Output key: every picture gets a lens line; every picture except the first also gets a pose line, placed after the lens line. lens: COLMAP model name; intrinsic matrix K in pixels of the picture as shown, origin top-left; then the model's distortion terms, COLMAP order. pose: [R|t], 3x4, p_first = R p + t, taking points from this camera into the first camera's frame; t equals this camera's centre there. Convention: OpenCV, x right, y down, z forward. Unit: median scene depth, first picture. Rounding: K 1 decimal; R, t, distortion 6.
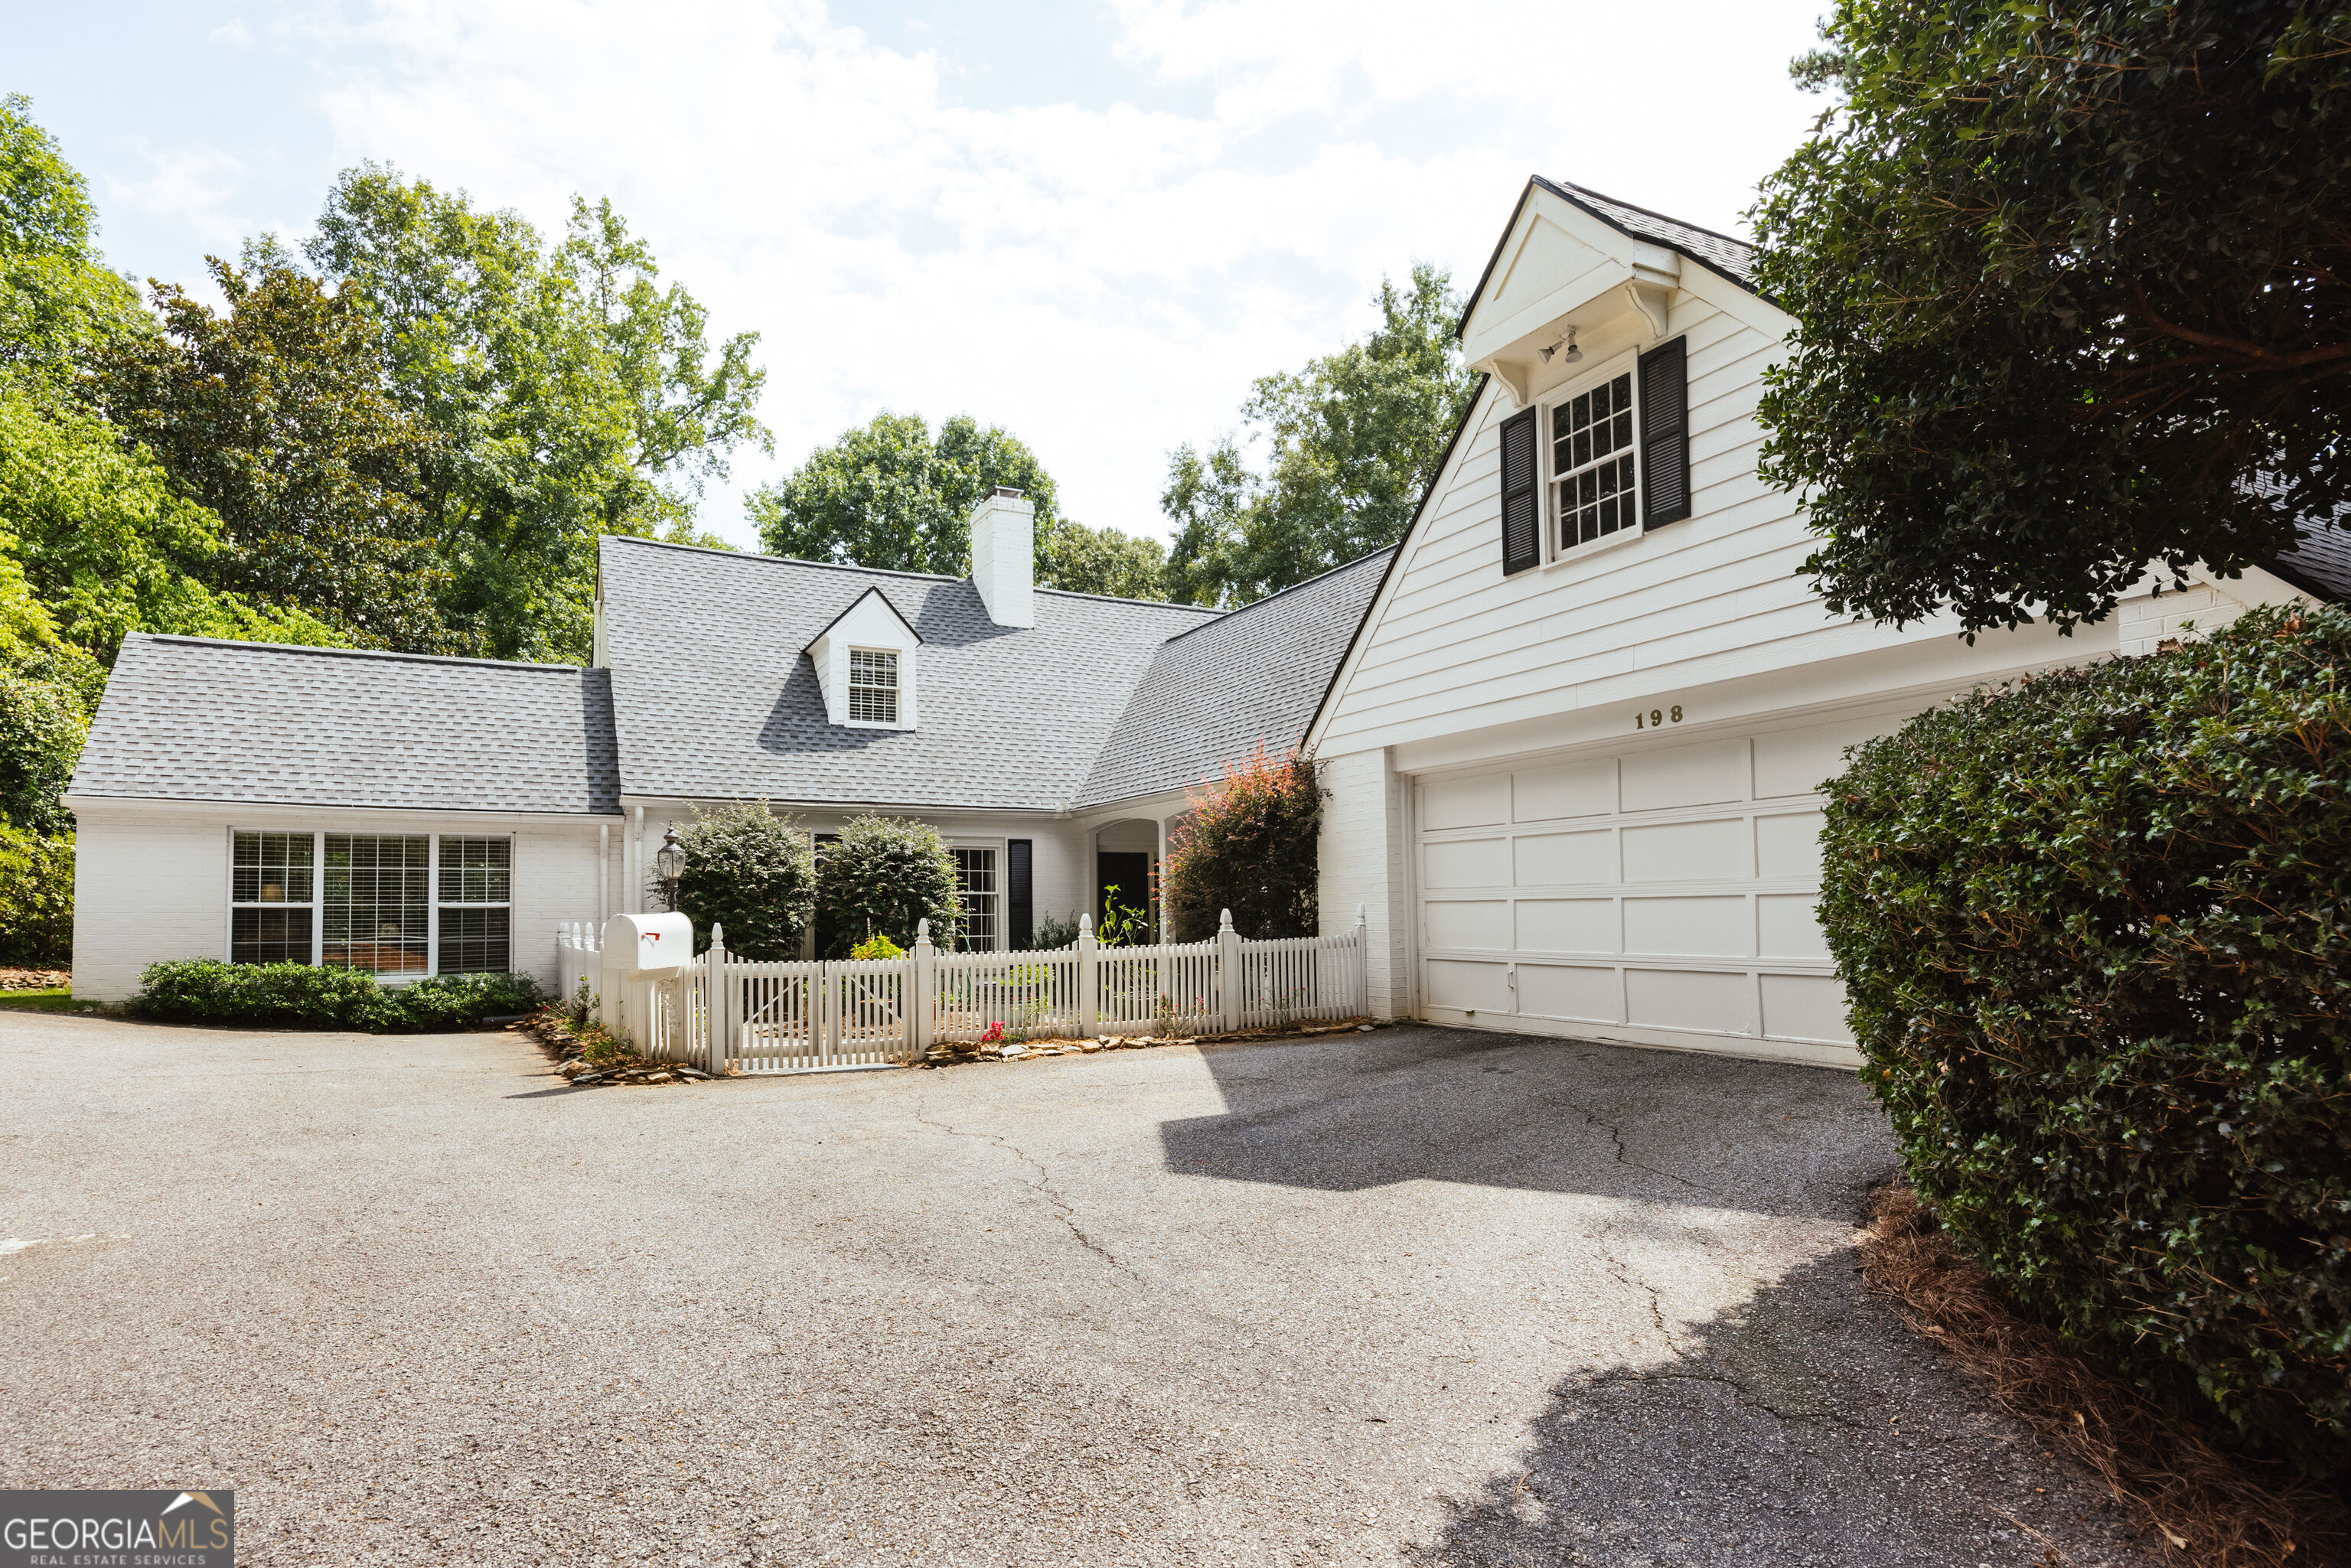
lens RADIAL K [[1259.7, 0, 1175.5], [0, 1259.7, 784.0], [0, 0, 1]] dist [-0.002132, -0.000429]
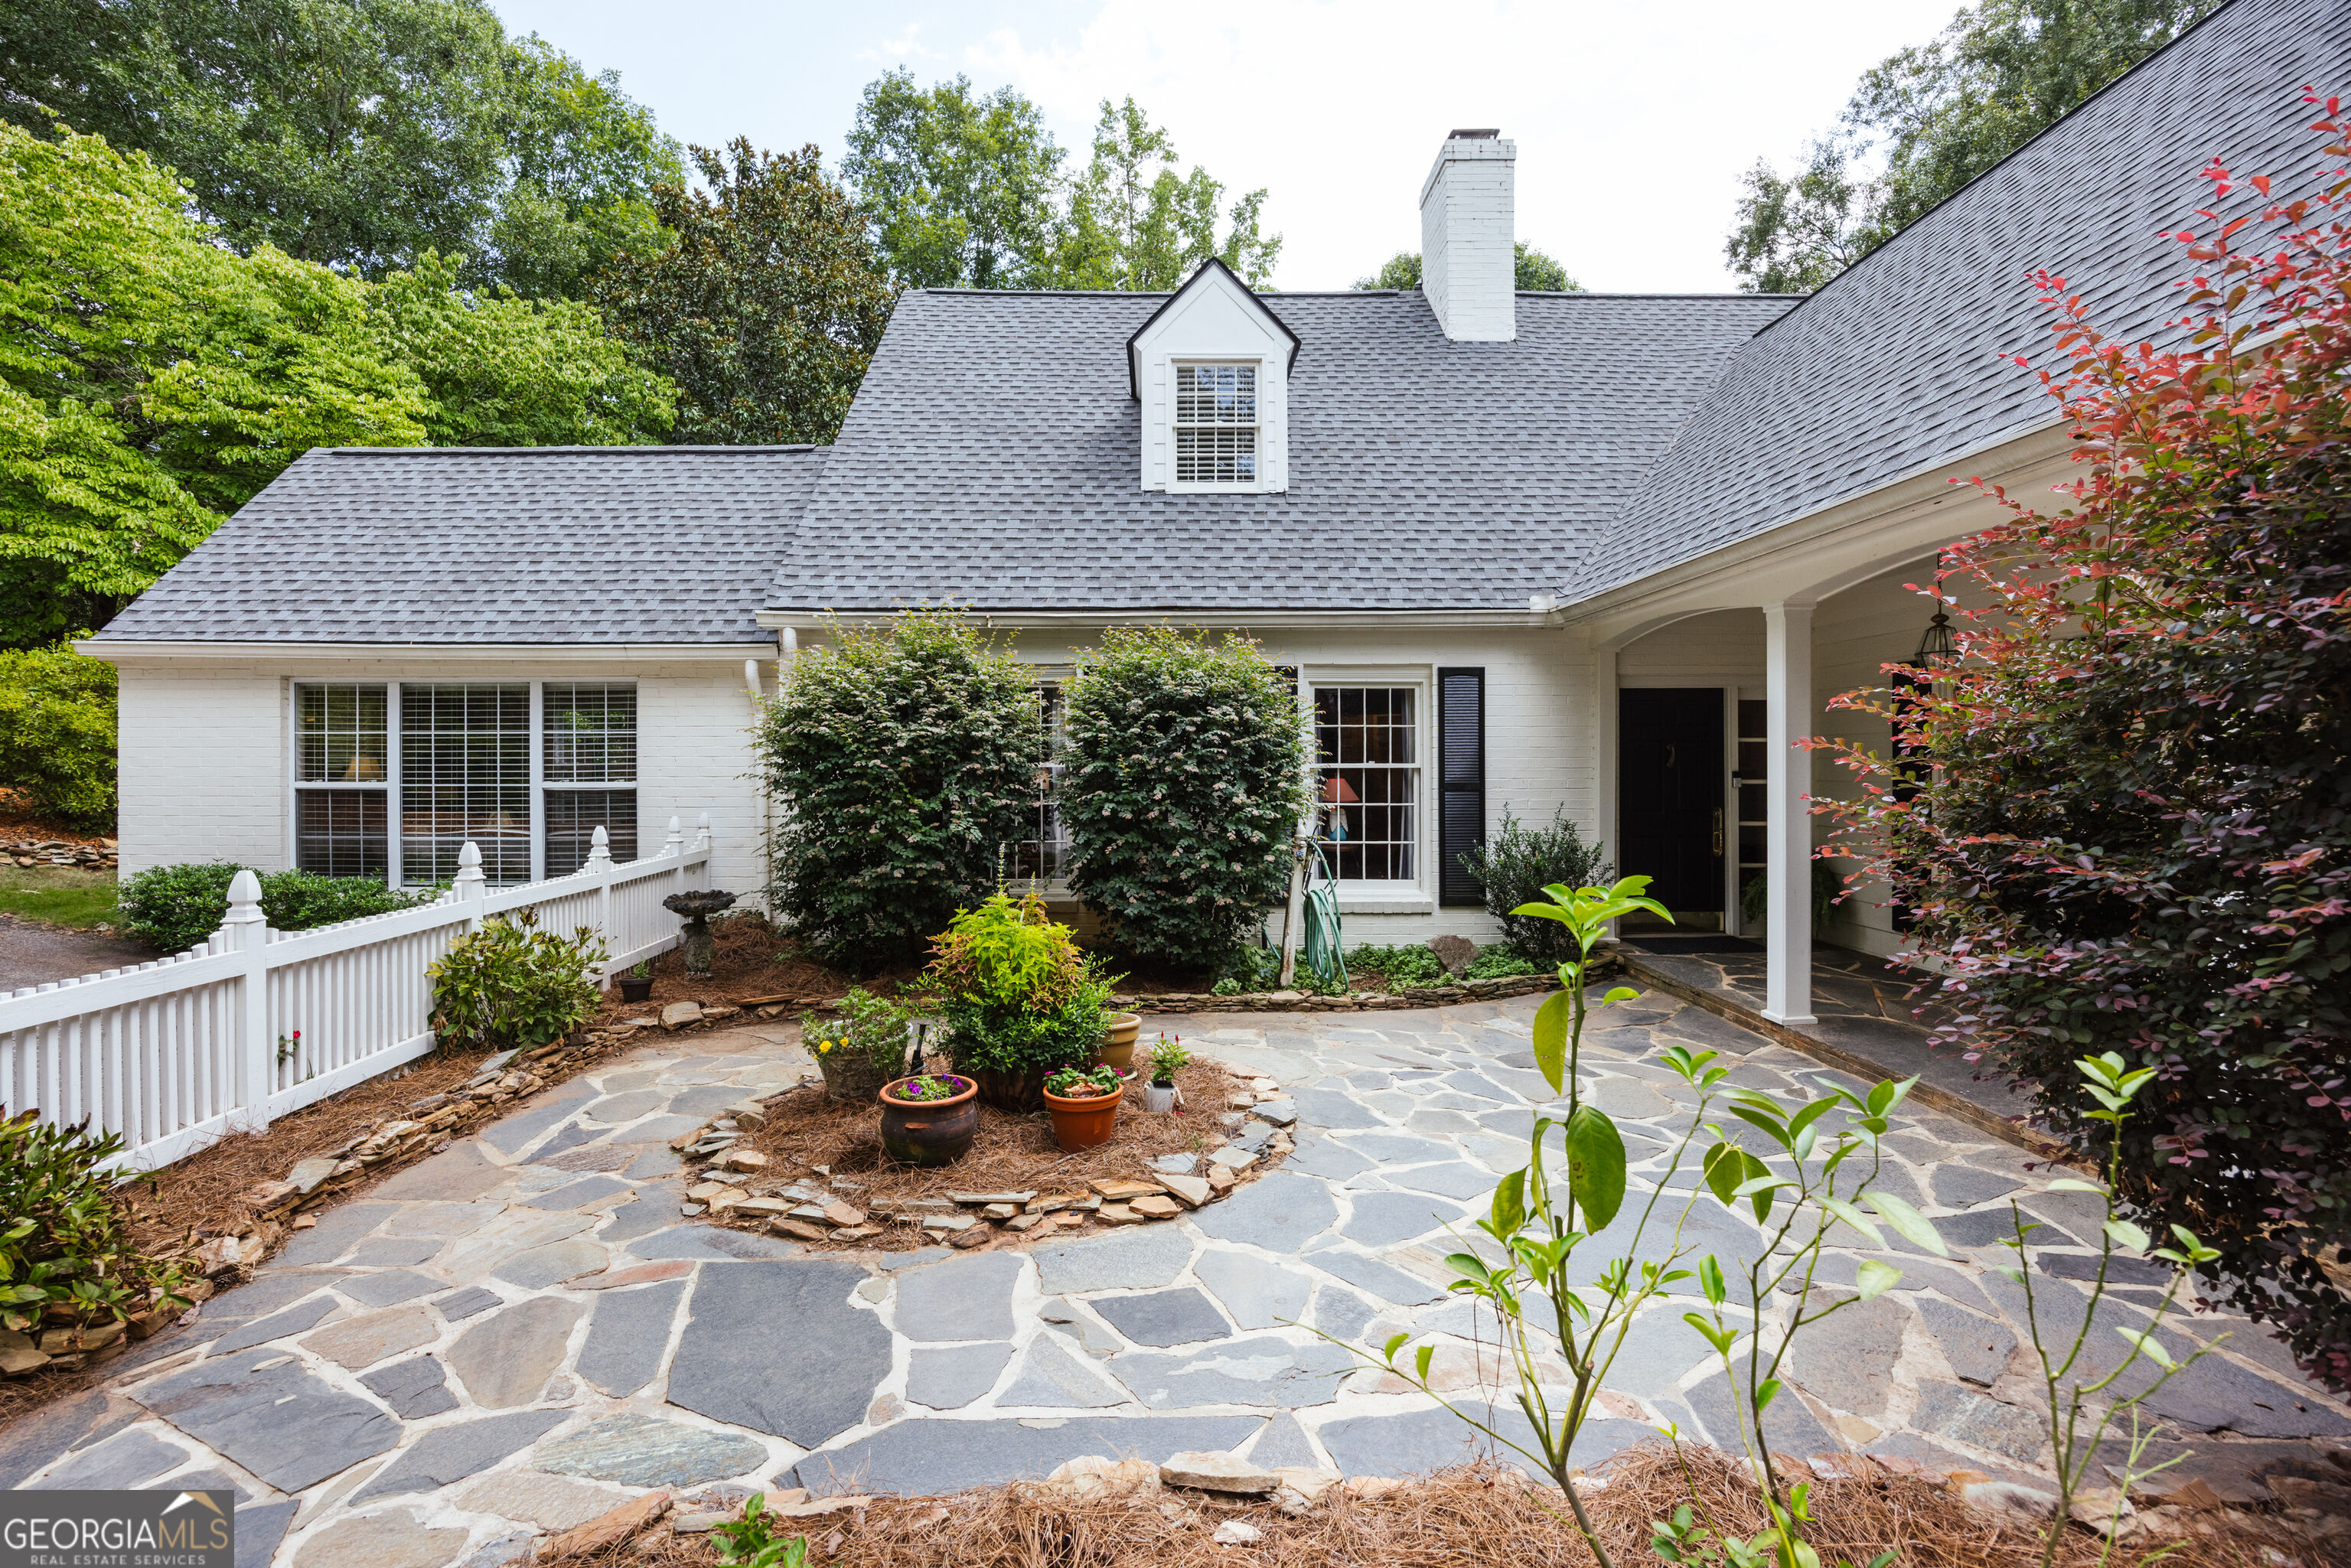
lens RADIAL K [[1038.2, 0, 1148.4], [0, 1038.2, 765.5], [0, 0, 1]] dist [-0.013414, 0.000692]
pose [[0.873870, 0.008829, -0.486079, -0.022884], [0.044158, 0.994261, 0.097447, 0.035046], [0.484149, -0.106621, 0.868465, 0.518873]]
